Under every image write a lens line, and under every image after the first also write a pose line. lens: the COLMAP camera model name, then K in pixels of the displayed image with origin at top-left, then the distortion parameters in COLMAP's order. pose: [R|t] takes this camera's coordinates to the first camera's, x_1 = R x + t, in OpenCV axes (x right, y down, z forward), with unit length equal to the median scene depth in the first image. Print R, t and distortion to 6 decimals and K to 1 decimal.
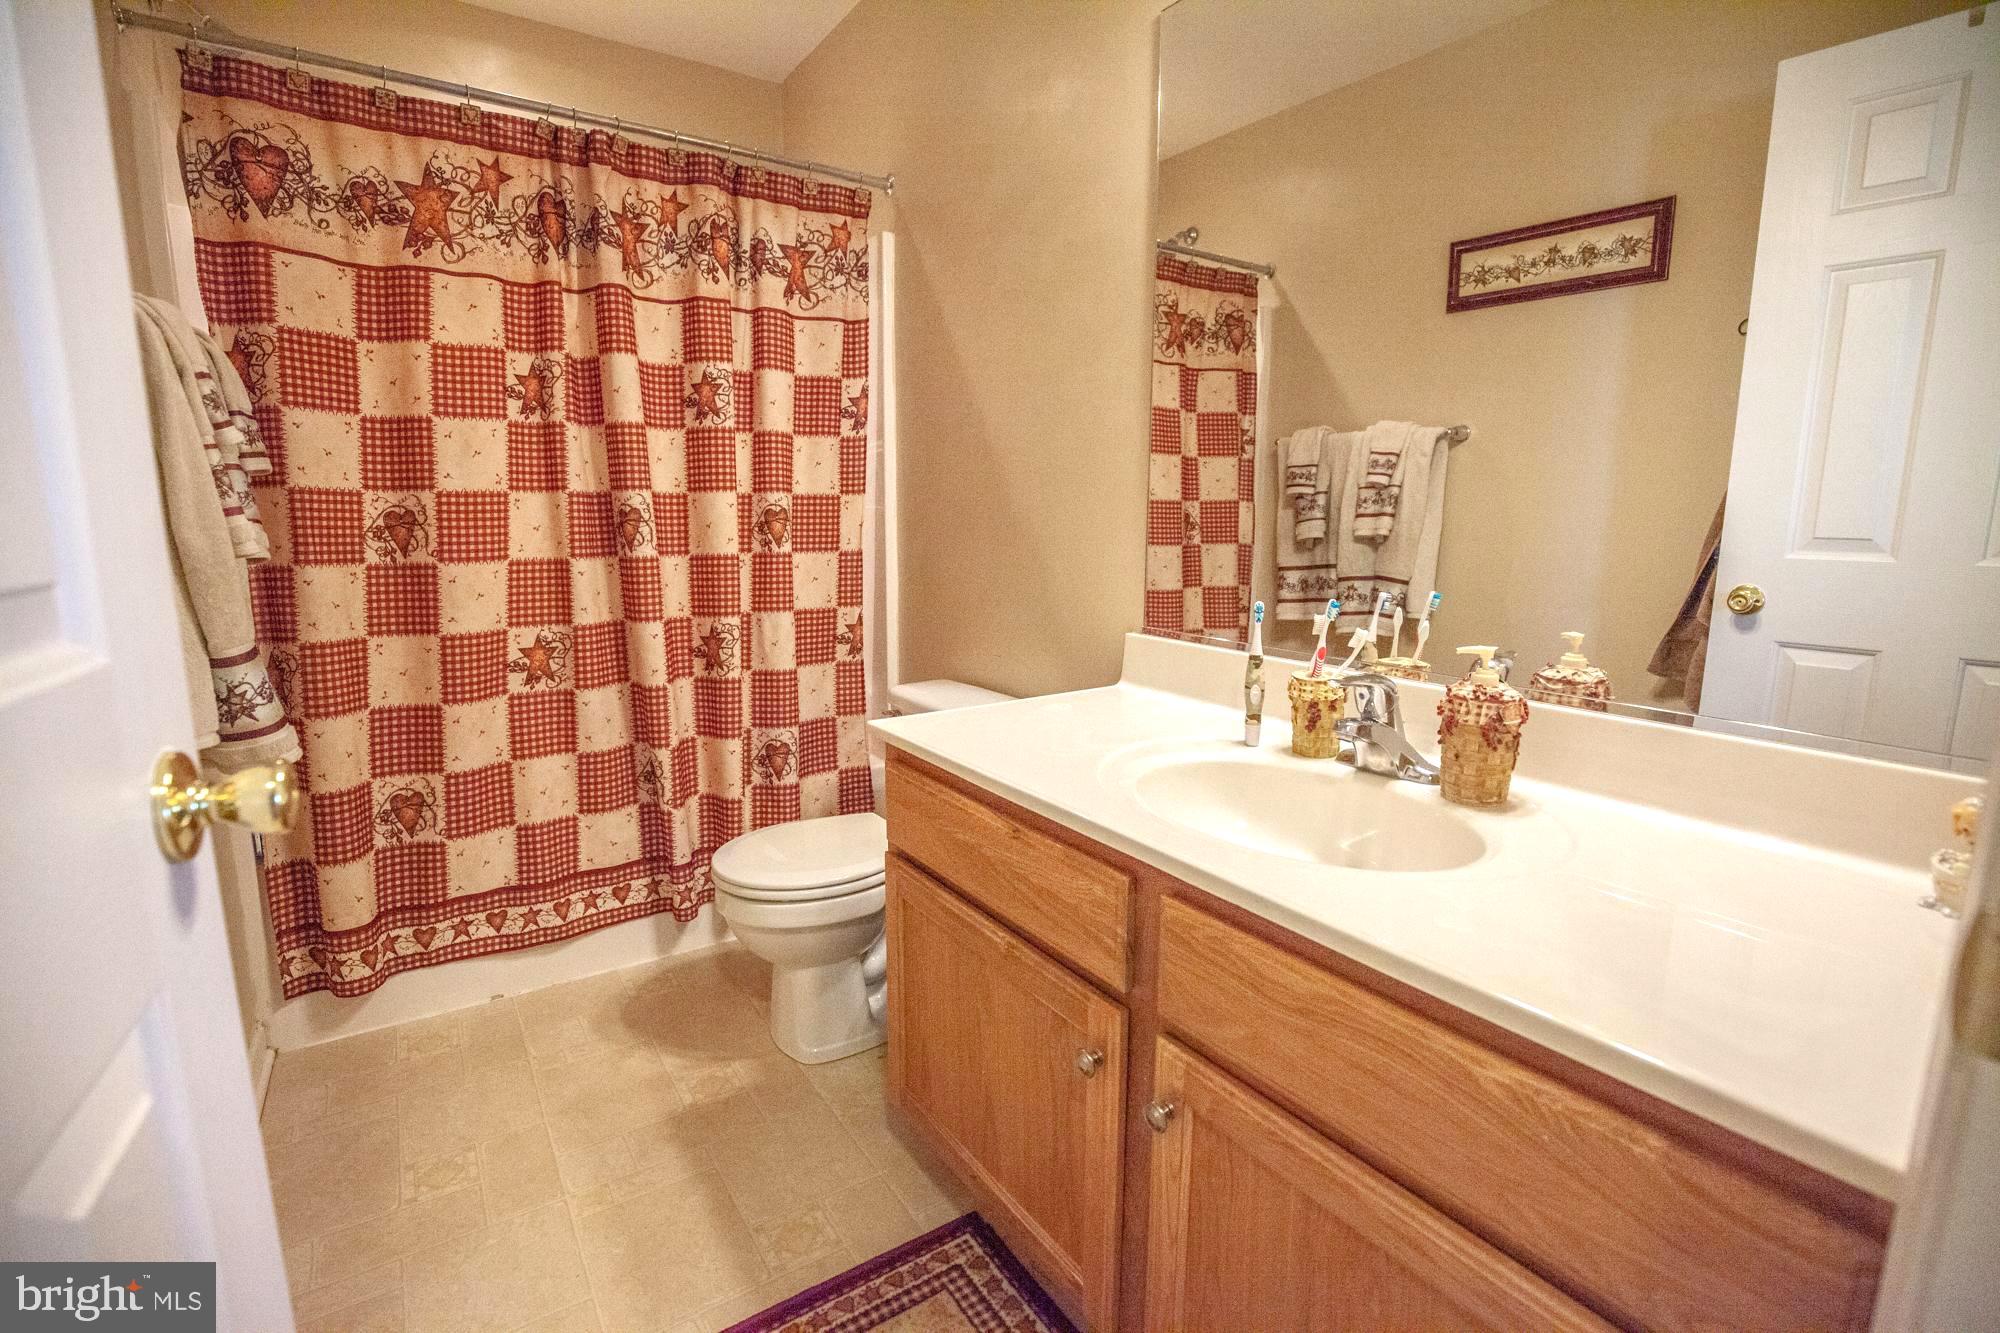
lens RADIAL K [[915.6, 0, 1006.3], [0, 915.6, 663.7], [0, 0, 1]] dist [-0.036239, 0.006432]
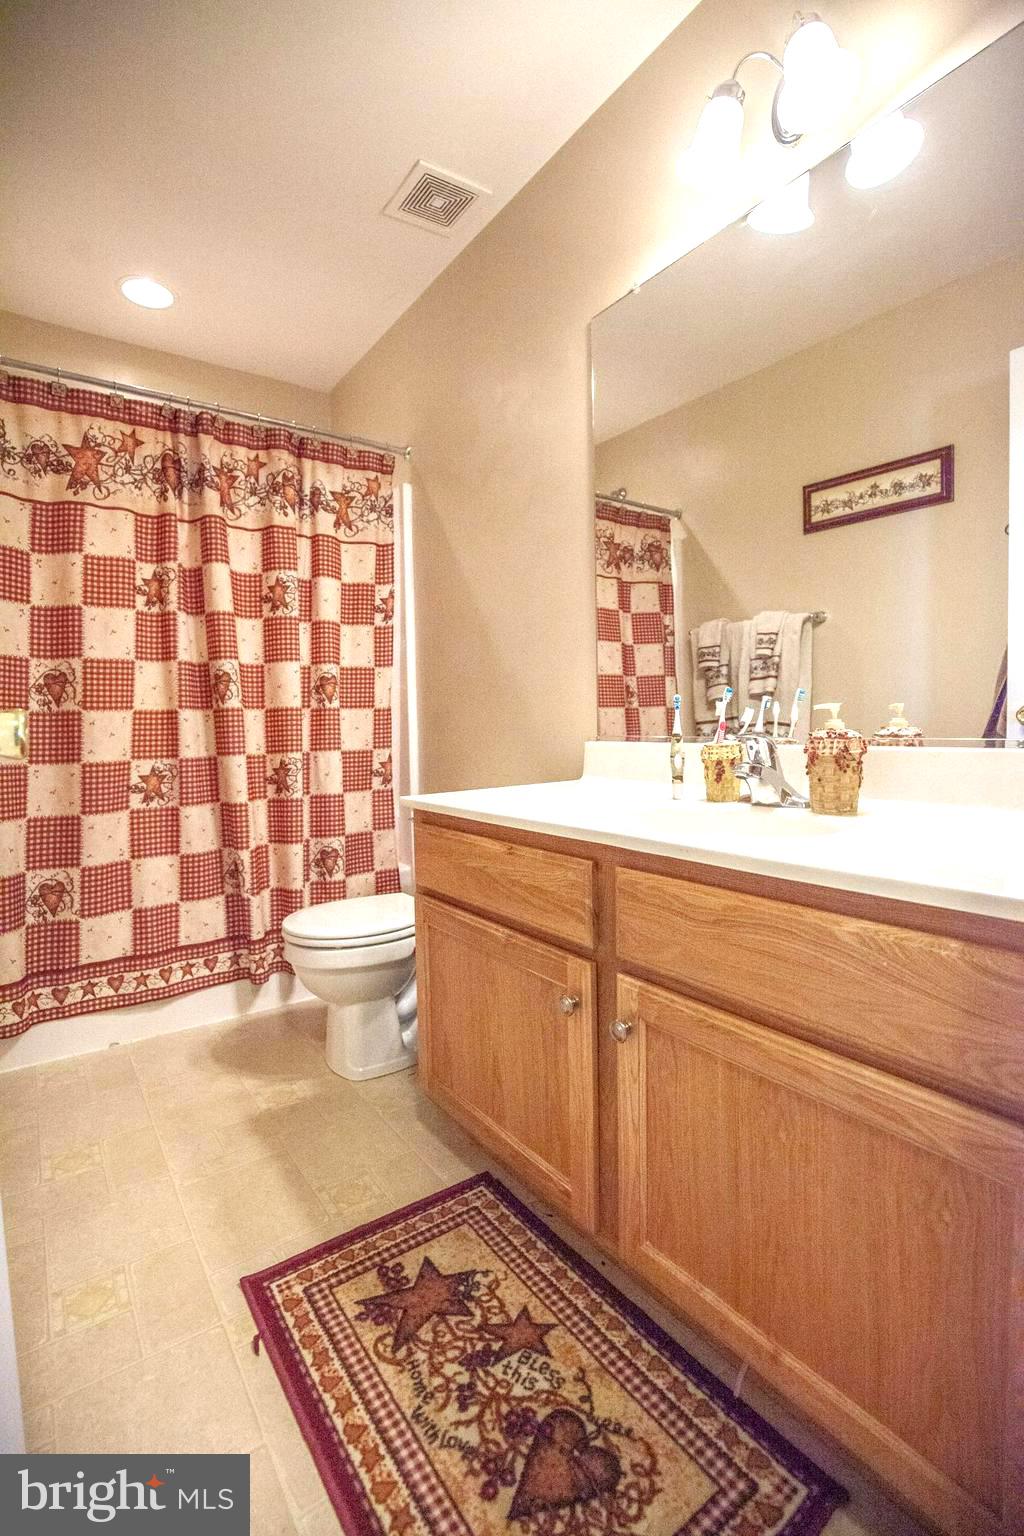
lens RADIAL K [[703.2, 0, 507.8], [0, 703.2, 766.5], [0, 0, 1]] dist [-0.036239, 0.006432]
pose [[0.999464, -0.027545, 0.017677, -0.005178], [0.029326, 0.993497, -0.110021, 0.105082], [-0.014532, 0.110480, 0.993772, -0.044850]]
